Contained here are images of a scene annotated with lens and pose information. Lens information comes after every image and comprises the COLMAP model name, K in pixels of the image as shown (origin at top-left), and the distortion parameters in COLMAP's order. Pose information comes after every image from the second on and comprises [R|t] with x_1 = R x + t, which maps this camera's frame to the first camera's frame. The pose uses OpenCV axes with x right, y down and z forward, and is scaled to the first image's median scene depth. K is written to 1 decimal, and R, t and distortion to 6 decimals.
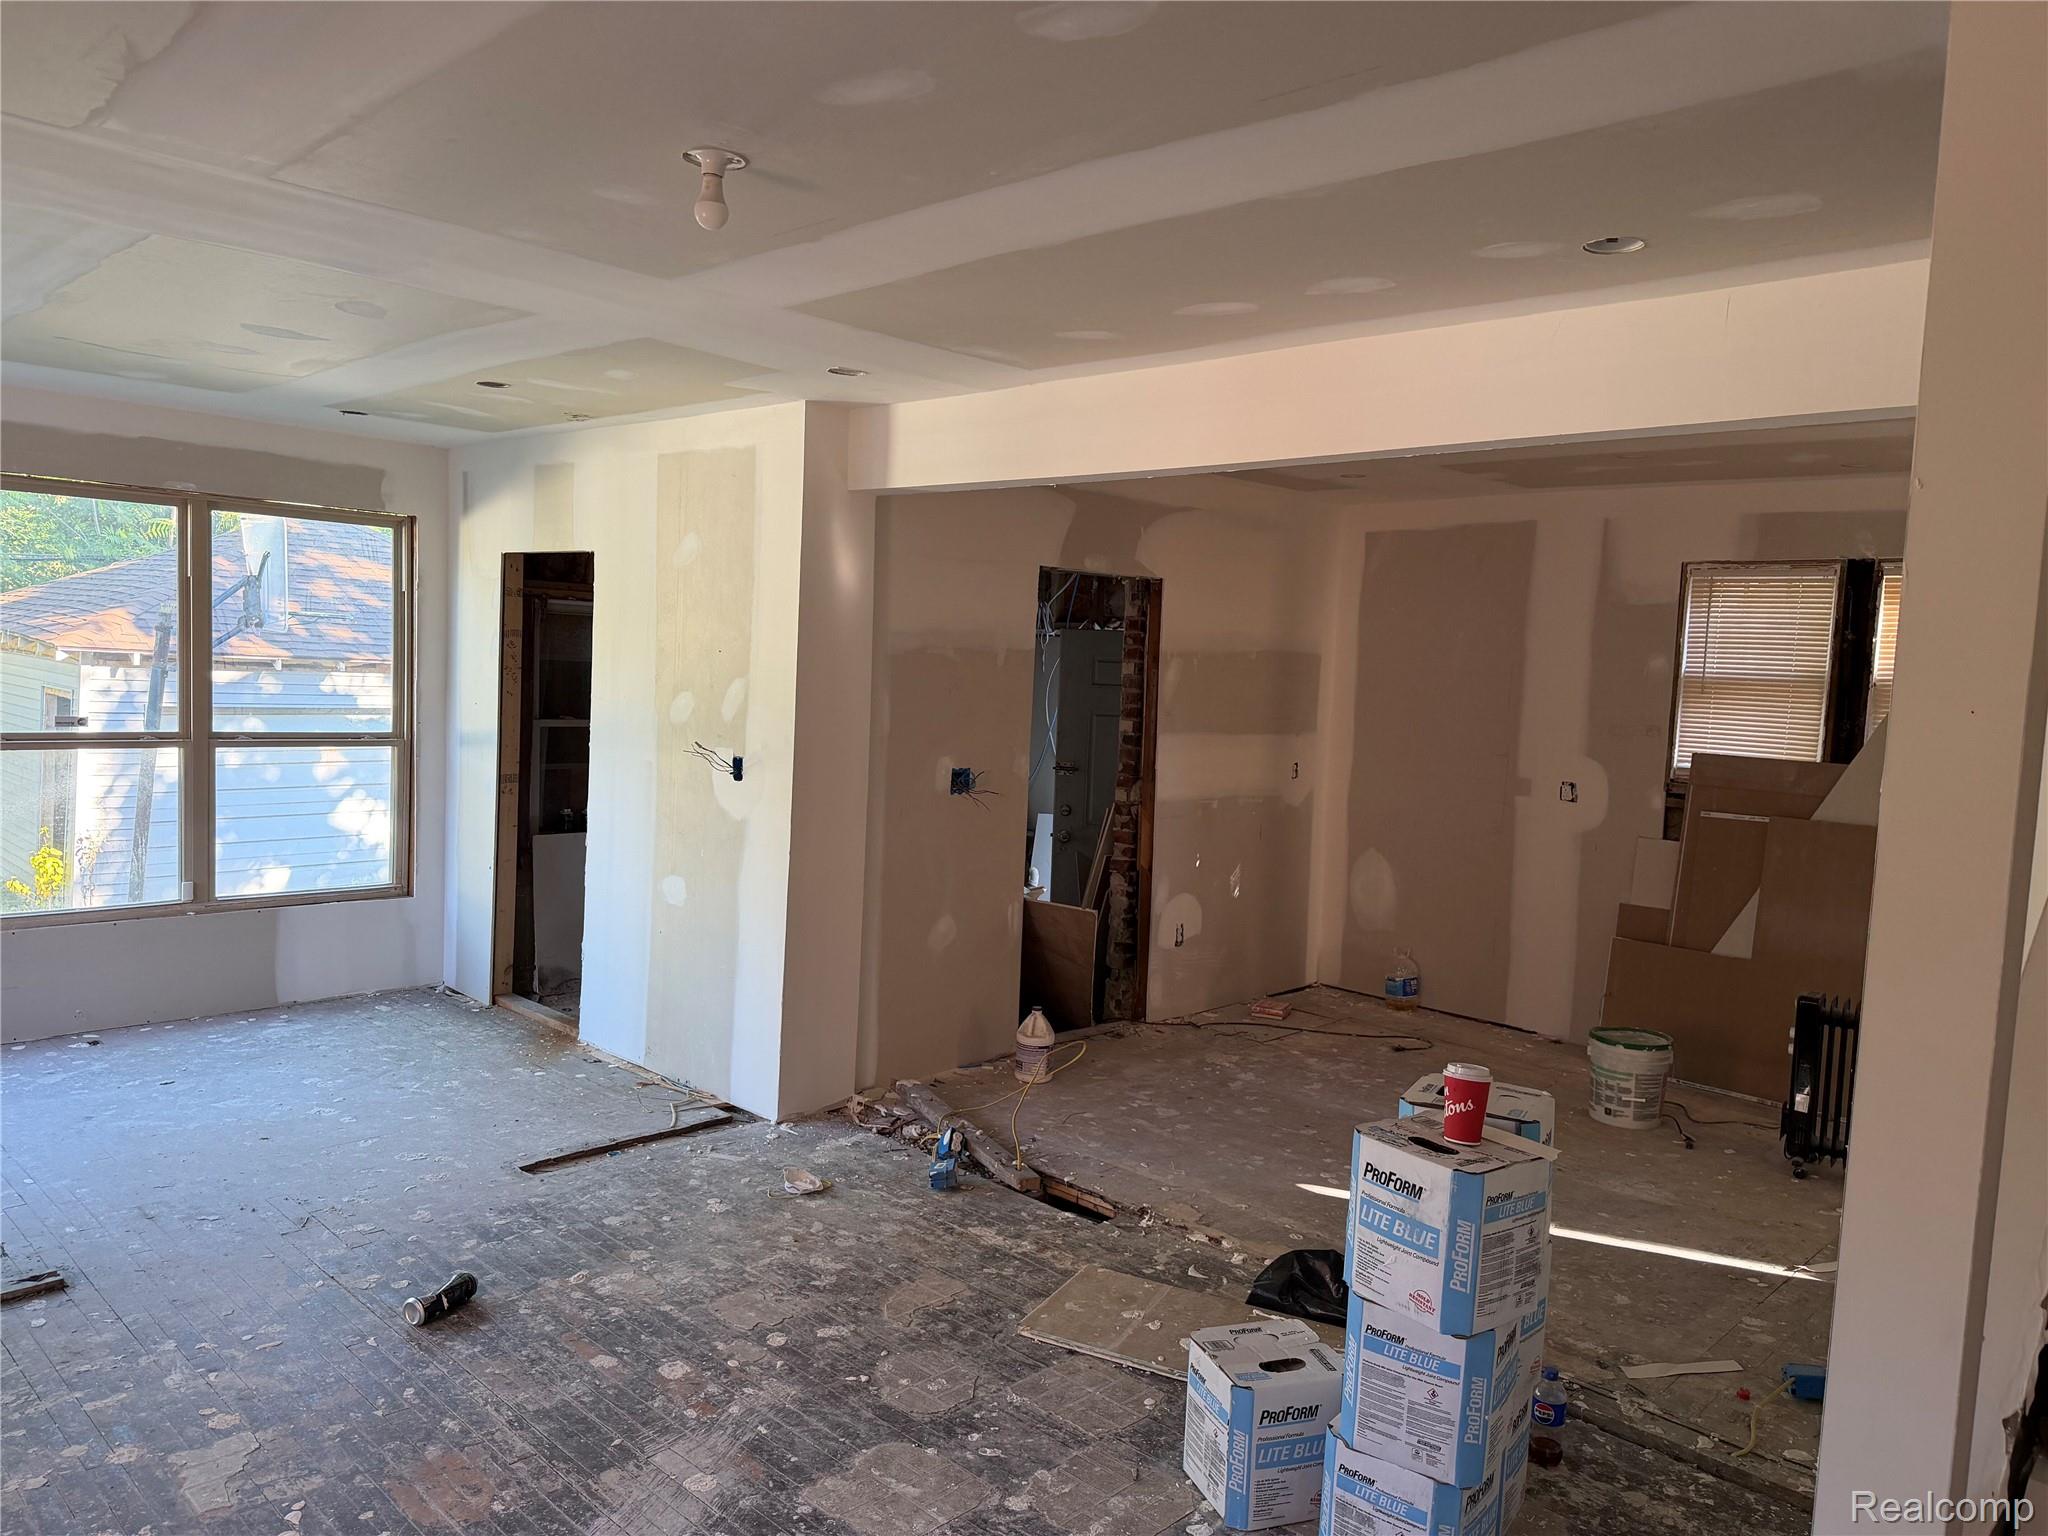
lens RADIAL K [[1399.6, 0, 1024.0], [0, 1399.6, 768.0], [0, 0, 1]] dist [0.042136, -0.057778]
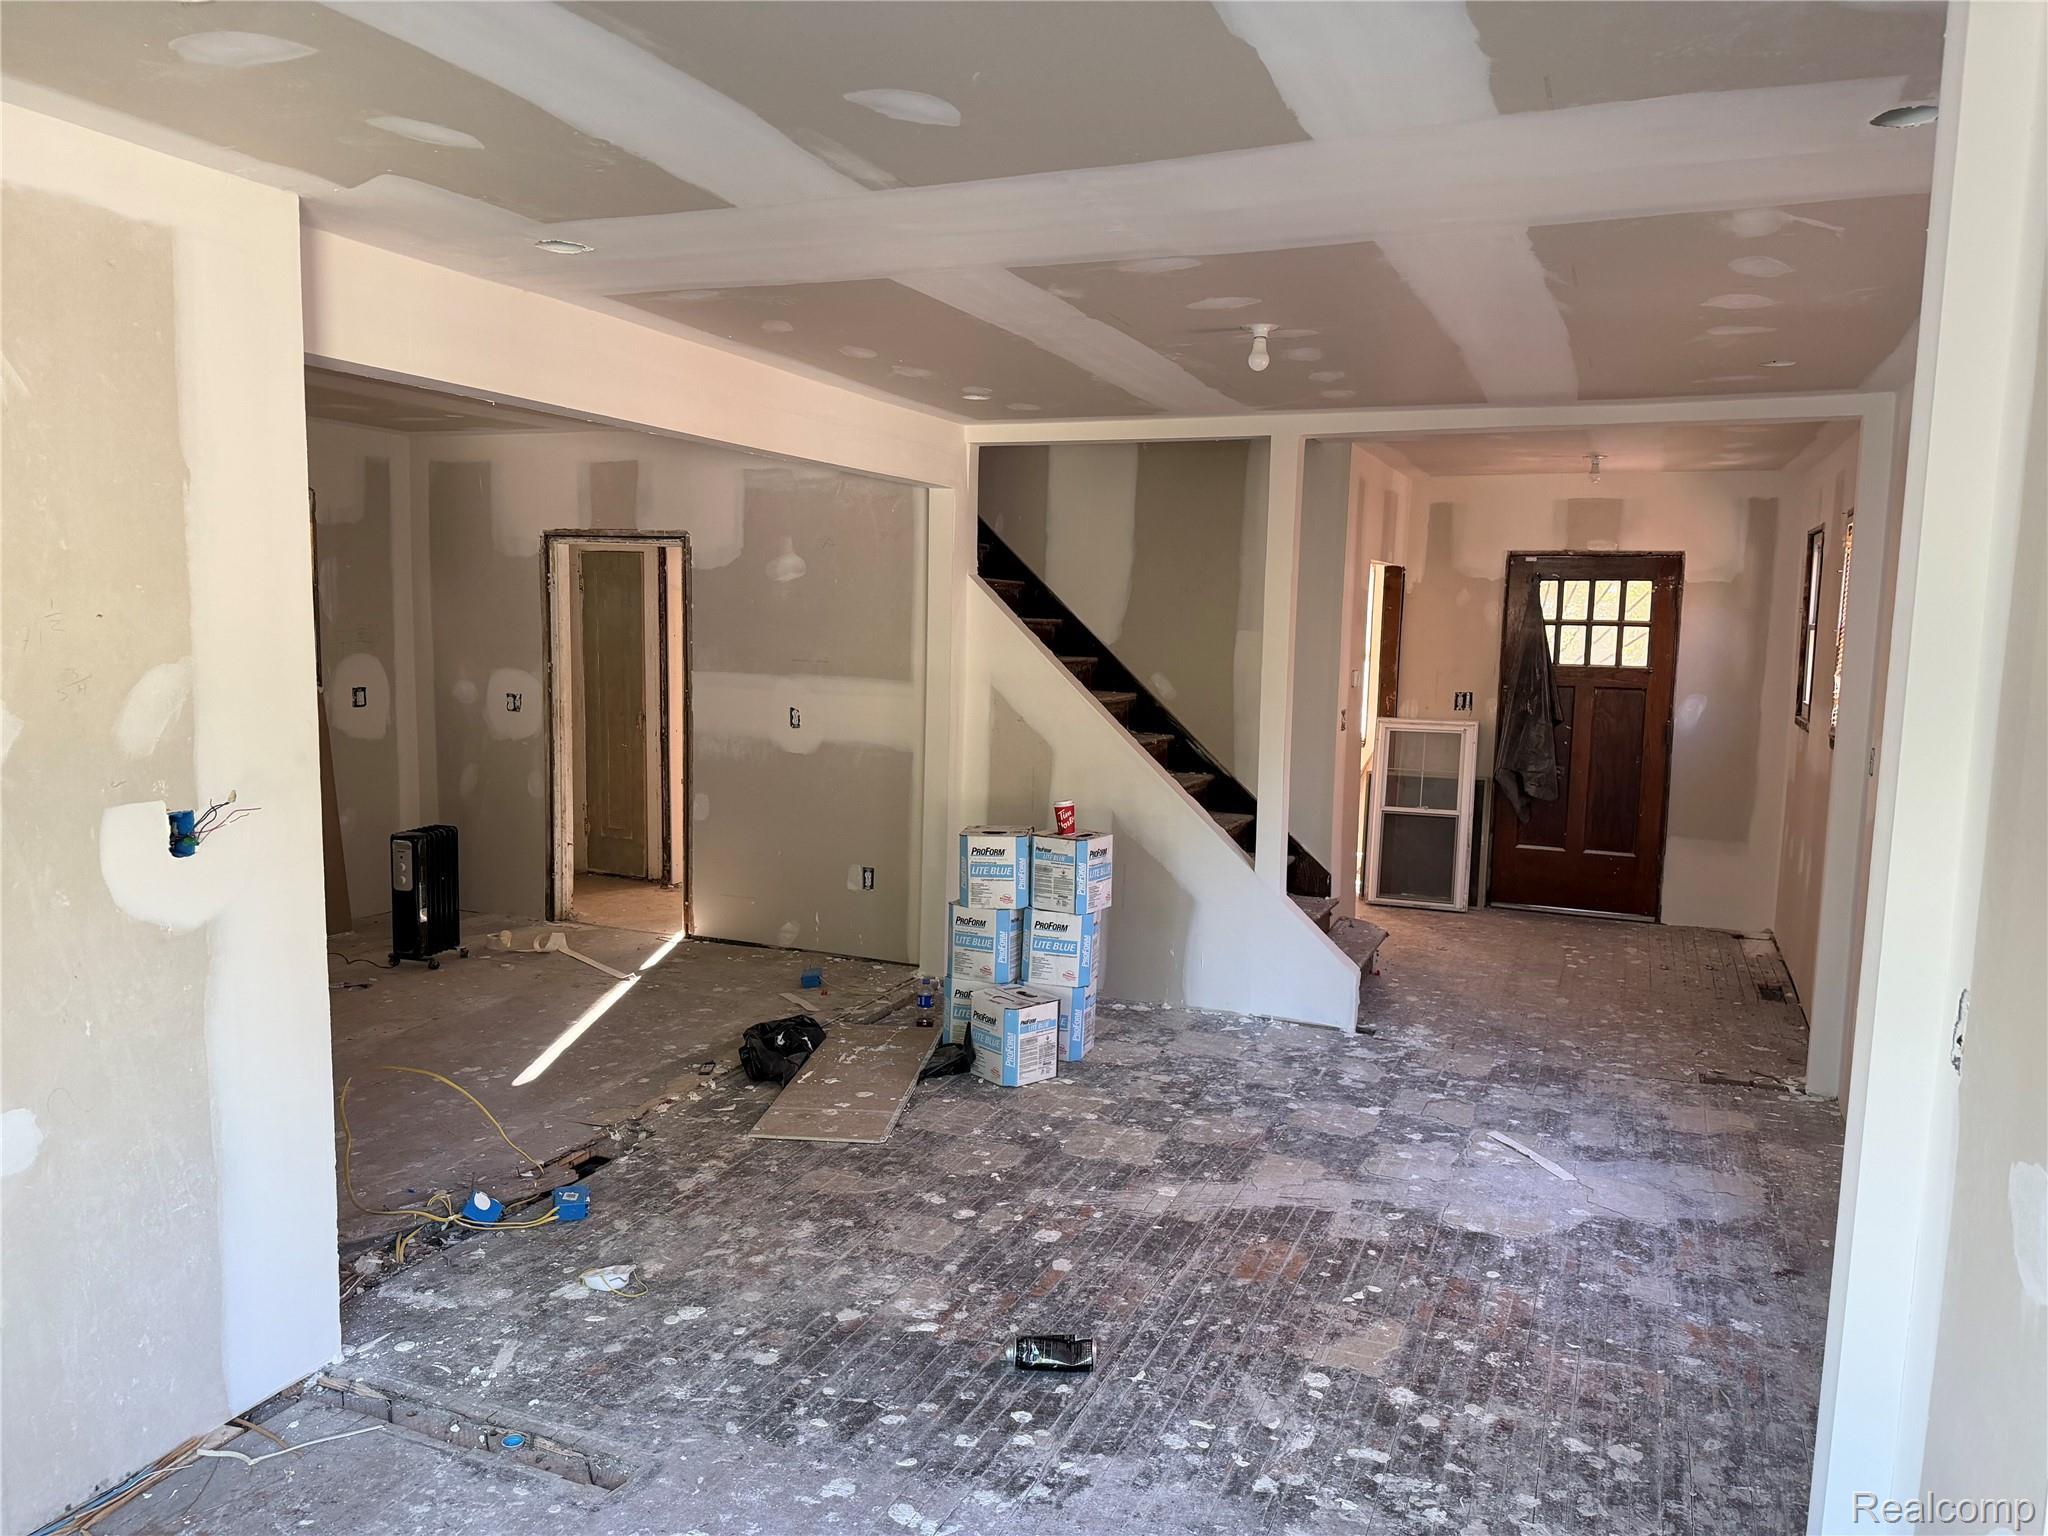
lens RADIAL K [[1445.6, 0, 1024.0], [0, 1445.6, 768.0], [0, 0, 1]] dist [0.213177, -0.484593]
pose [[-0.344859, -0.156967, 0.925437, -1.135687], [0.040641, 0.982497, 0.181789, -0.154543], [-0.937774, 0.100302, -0.332444, 1.199520]]
